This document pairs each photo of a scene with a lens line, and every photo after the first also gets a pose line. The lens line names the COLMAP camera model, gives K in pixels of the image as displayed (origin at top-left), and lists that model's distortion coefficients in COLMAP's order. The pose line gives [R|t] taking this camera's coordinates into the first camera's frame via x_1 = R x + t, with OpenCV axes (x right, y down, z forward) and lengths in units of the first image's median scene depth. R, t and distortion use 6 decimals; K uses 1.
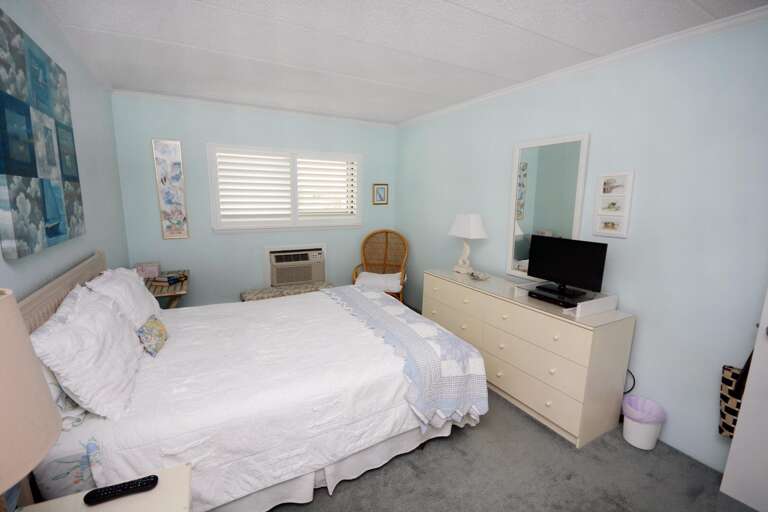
lens RADIAL K [[336.8, 0, 384.0], [0, 336.8, 256.0], [0, 0, 1]] dist [0.000339, -0.008926]
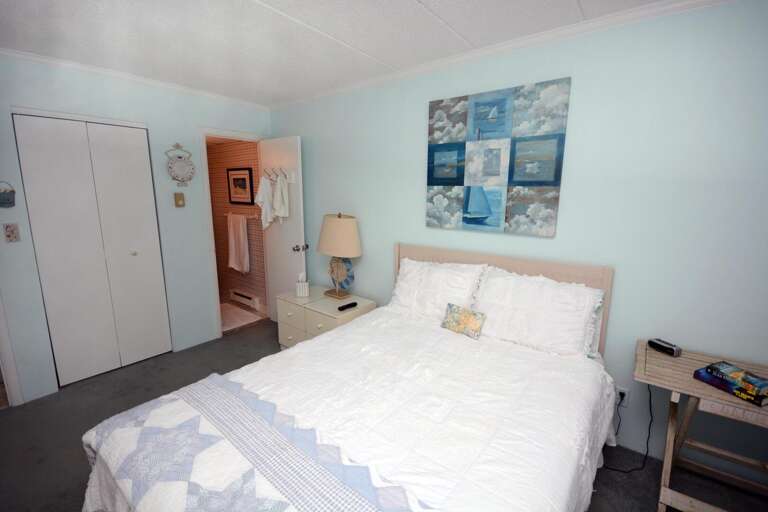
lens RADIAL K [[336.8, 0, 384.0], [0, 336.8, 256.0], [0, 0, 1]] dist [0.000339, -0.008926]
pose [[-0.918599, 0.051098, -0.391873, -0.009986], [-0.091617, 0.937055, 0.336948, -0.268947], [0.384423, 0.345423, -0.856097, 1.478259]]
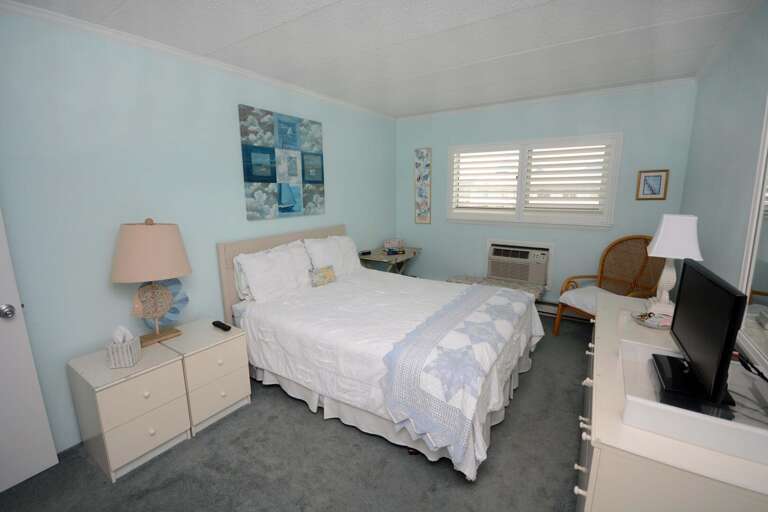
lens RADIAL K [[336.8, 0, 384.0], [0, 336.8, 256.0], [0, 0, 1]] dist [0.000339, -0.008926]
pose [[0.470147, 0.155349, -0.868809, 0.717543], [-0.142276, 0.984853, 0.099108, -0.056185], [0.871045, 0.077016, 0.485128, 0.373990]]
